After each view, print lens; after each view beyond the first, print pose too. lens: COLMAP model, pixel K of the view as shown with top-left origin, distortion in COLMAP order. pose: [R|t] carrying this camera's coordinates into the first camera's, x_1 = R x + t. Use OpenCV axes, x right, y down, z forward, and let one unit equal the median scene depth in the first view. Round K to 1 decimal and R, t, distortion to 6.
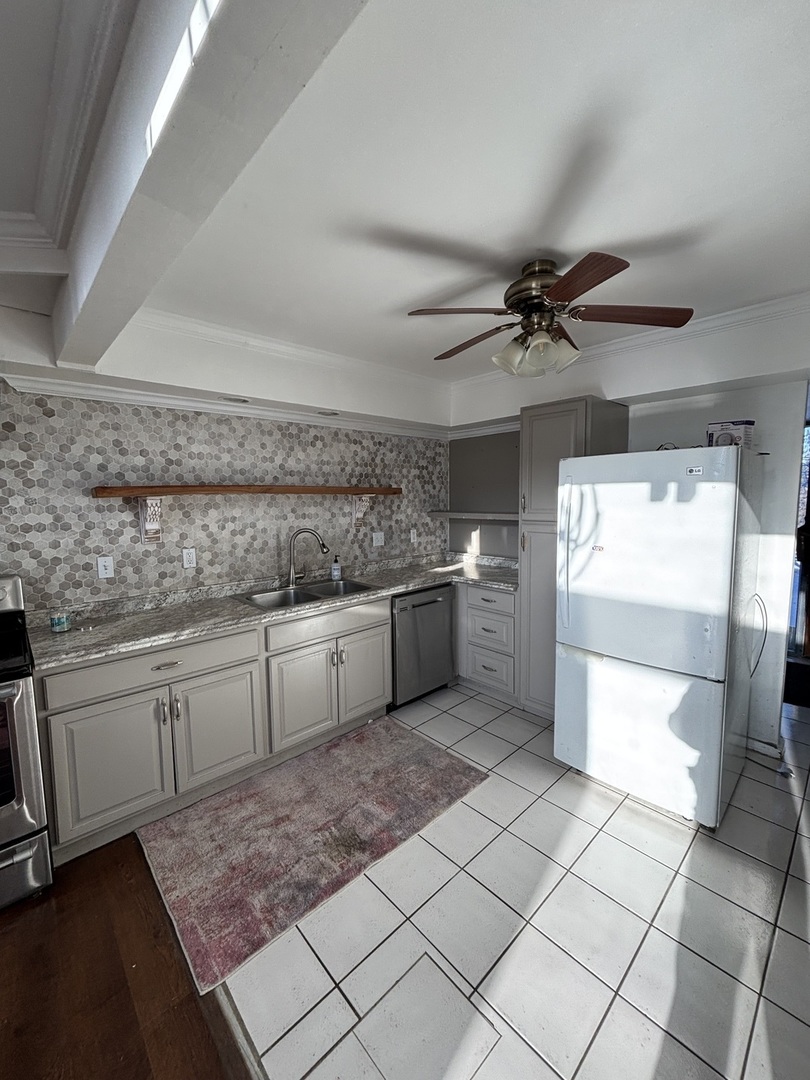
lens RADIAL K [[433.2, 0, 405.0], [0, 433.2, 540.0], [0, 0, 1]] dist [-0.000852, -0.000172]
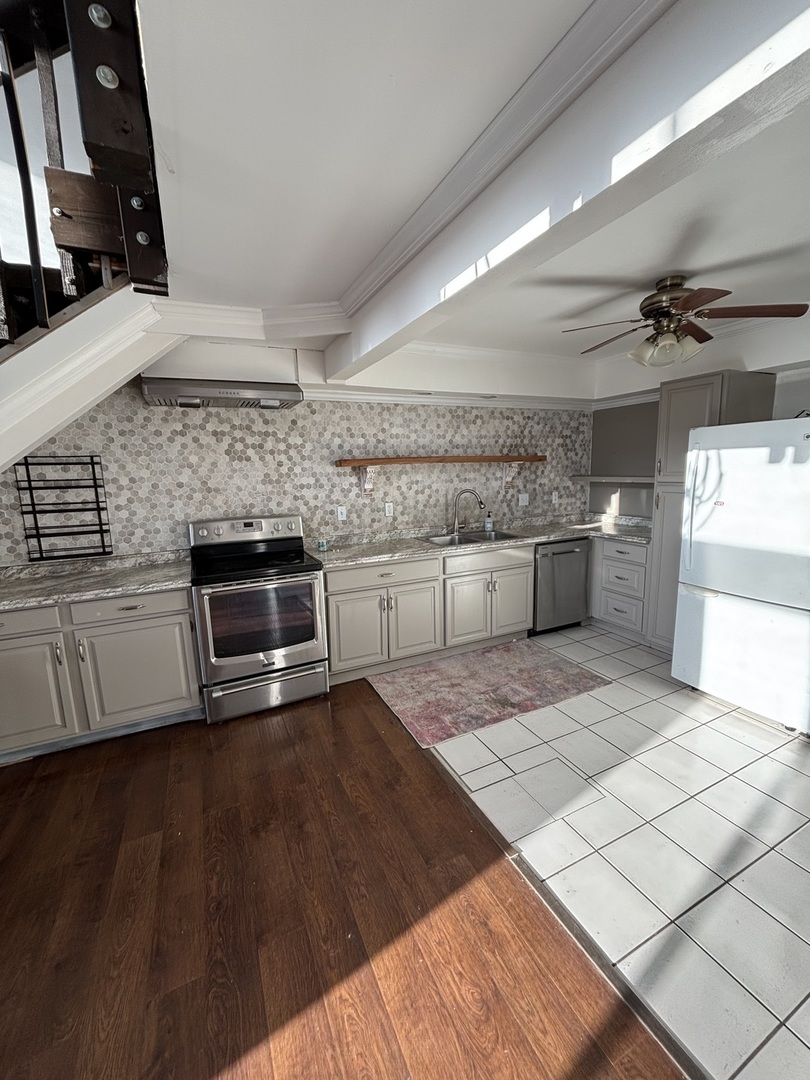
lens RADIAL K [[436.7, 0, 409.4], [0, 436.7, 536.9], [0, 0, 1]] dist [0.031074, -0.000269]
pose [[0.956887, 0.034684, -0.288381, -0.018823], [-0.015827, 0.997596, 0.067465, 0.037937], [0.290028, -0.059992, 0.955136, -0.386589]]
